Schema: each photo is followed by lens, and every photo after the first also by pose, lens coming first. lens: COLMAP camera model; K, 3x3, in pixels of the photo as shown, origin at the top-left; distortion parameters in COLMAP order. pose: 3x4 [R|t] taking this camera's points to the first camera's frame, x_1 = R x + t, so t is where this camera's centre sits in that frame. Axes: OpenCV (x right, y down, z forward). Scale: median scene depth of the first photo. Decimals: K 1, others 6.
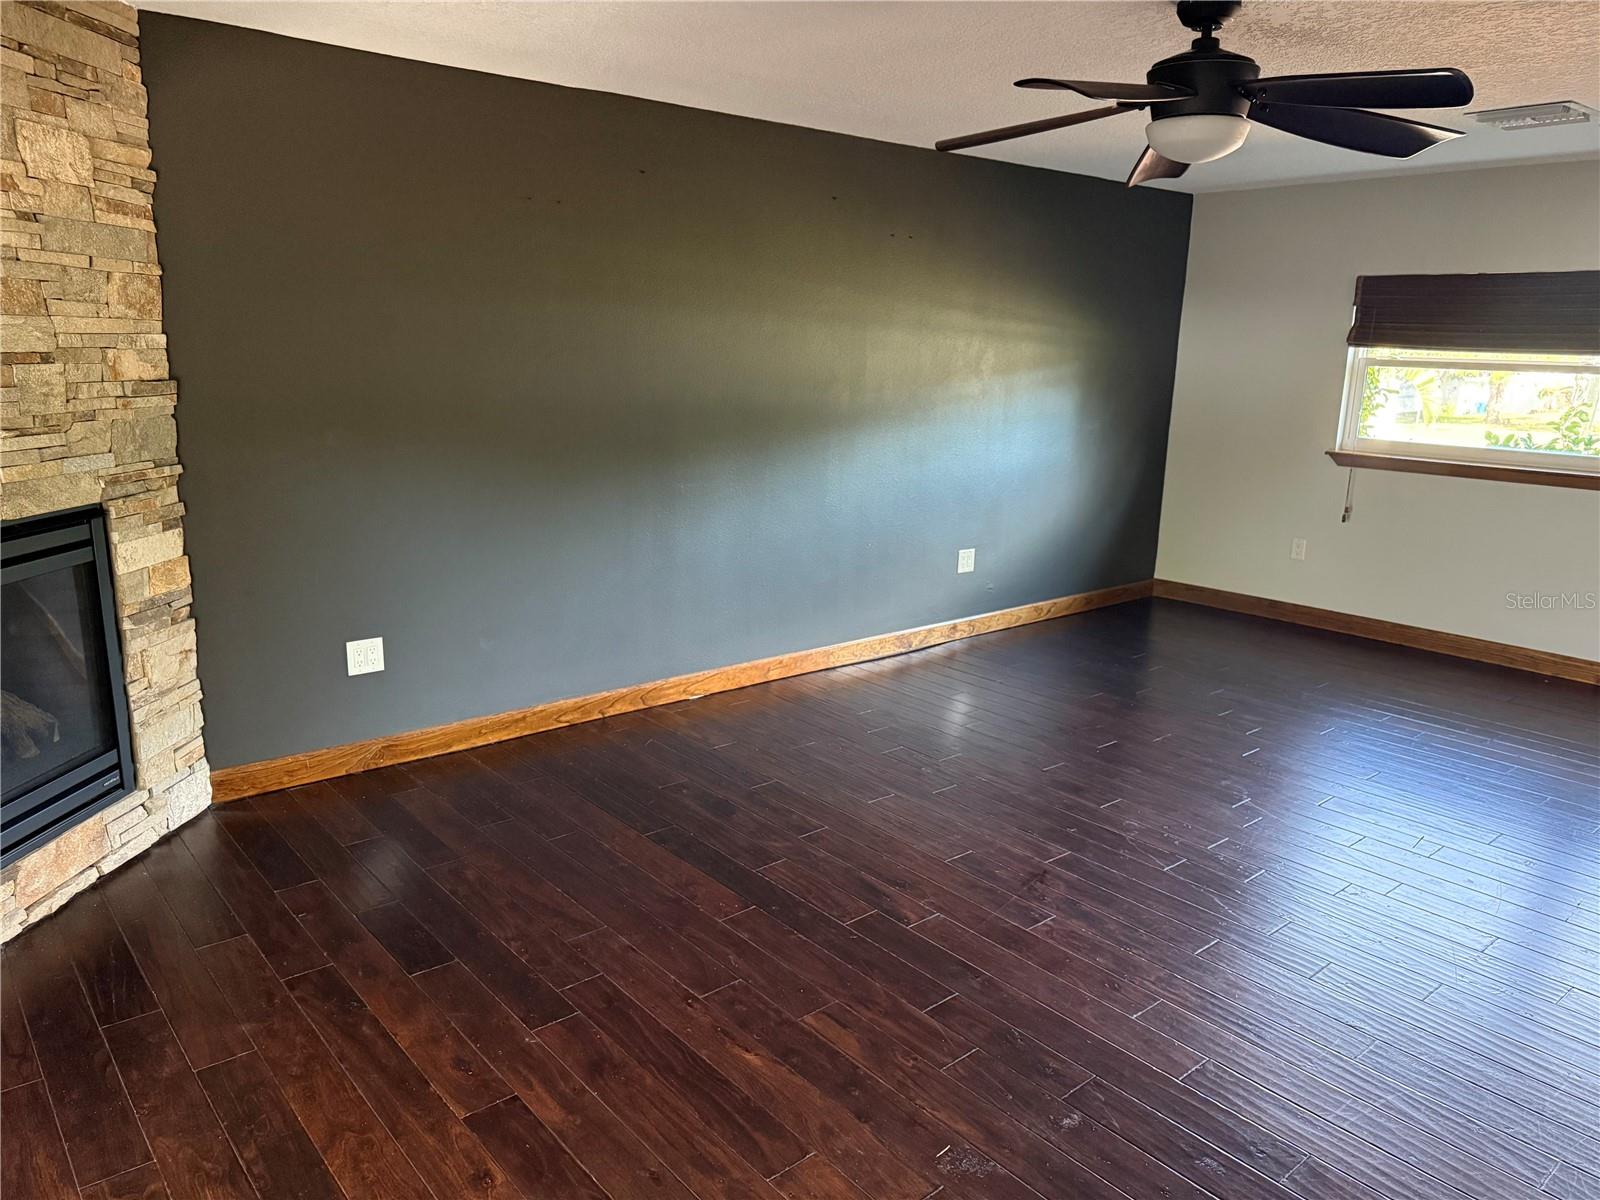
lens RADIAL K [[1128.7, 0, 755.3], [0, 1128.7, 601.5], [0, 0, 1]] dist [-0.004284, -0.025937]
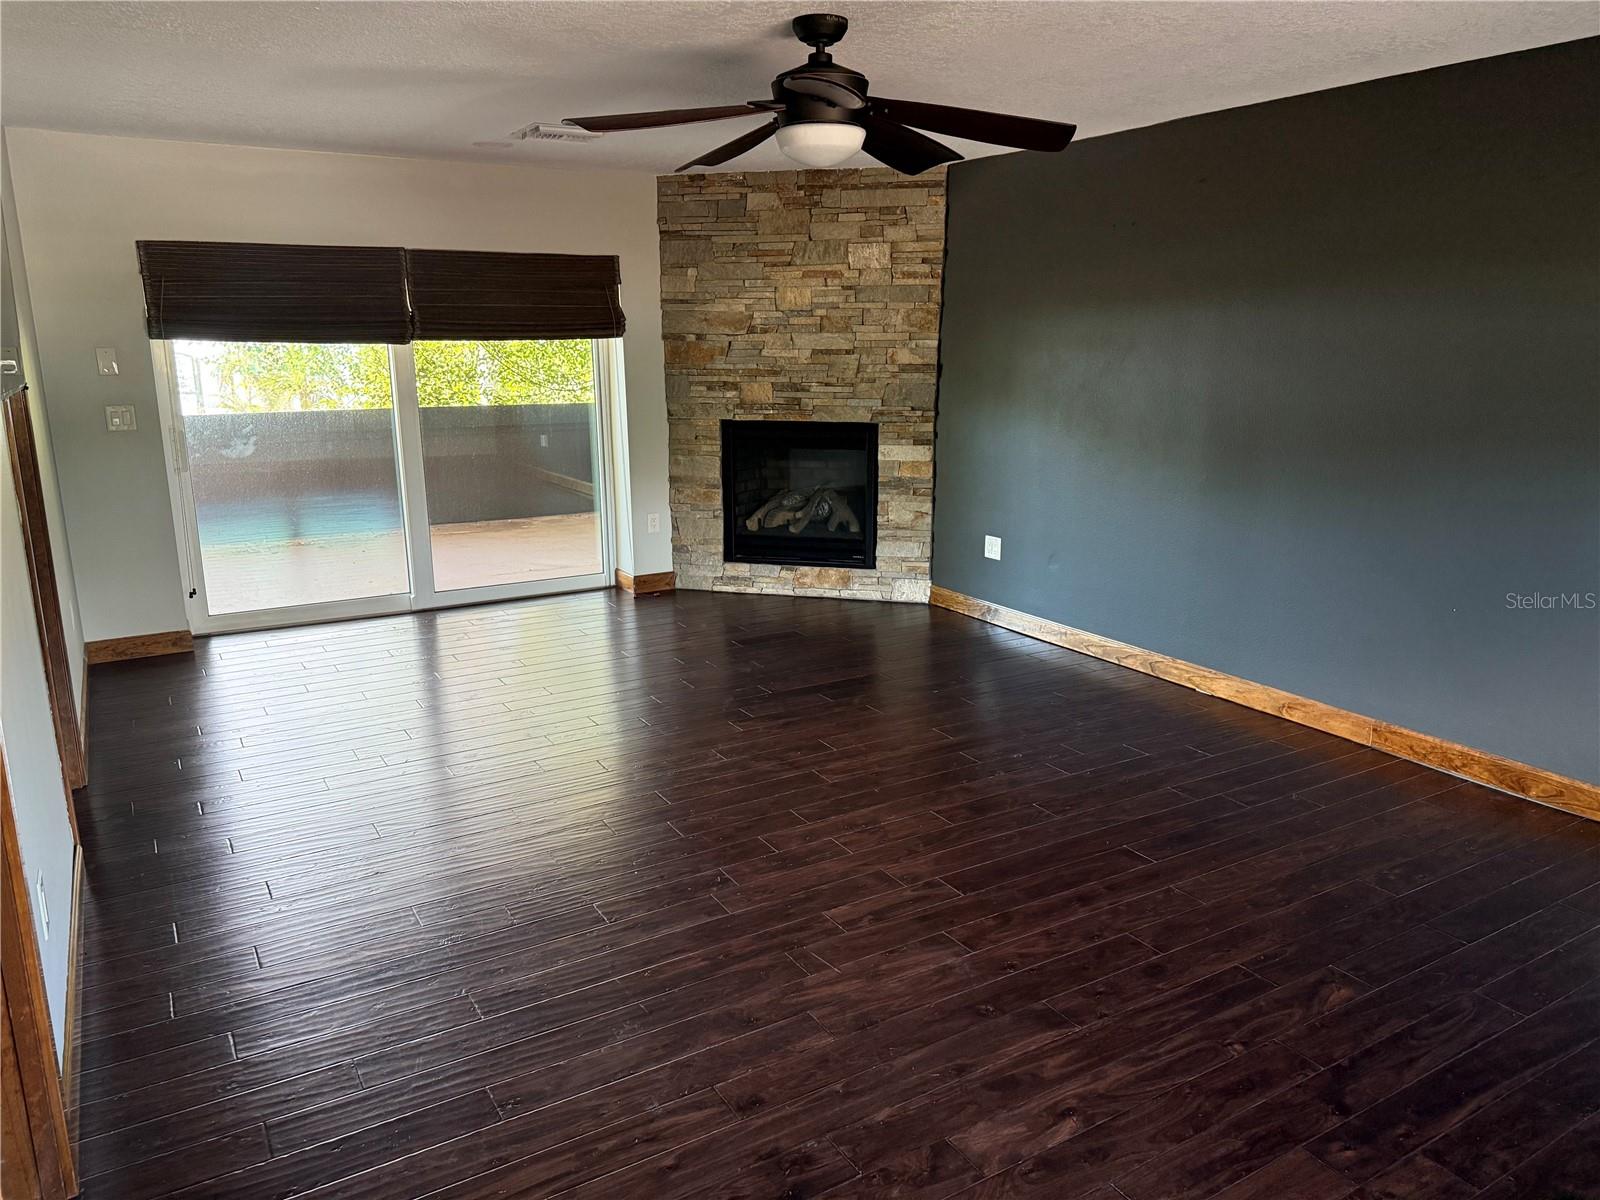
lens RADIAL K [[1125.2, 0, 810.3], [0, 1125.2, 597.5], [0, 0, 1]] dist [0.084201, -0.112769]
pose [[-0.139244, 0.210969, -0.967524, 1.495694], [-0.216773, 0.946851, 0.237659, -0.249539], [0.966240, 0.242825, -0.086111, 1.135068]]
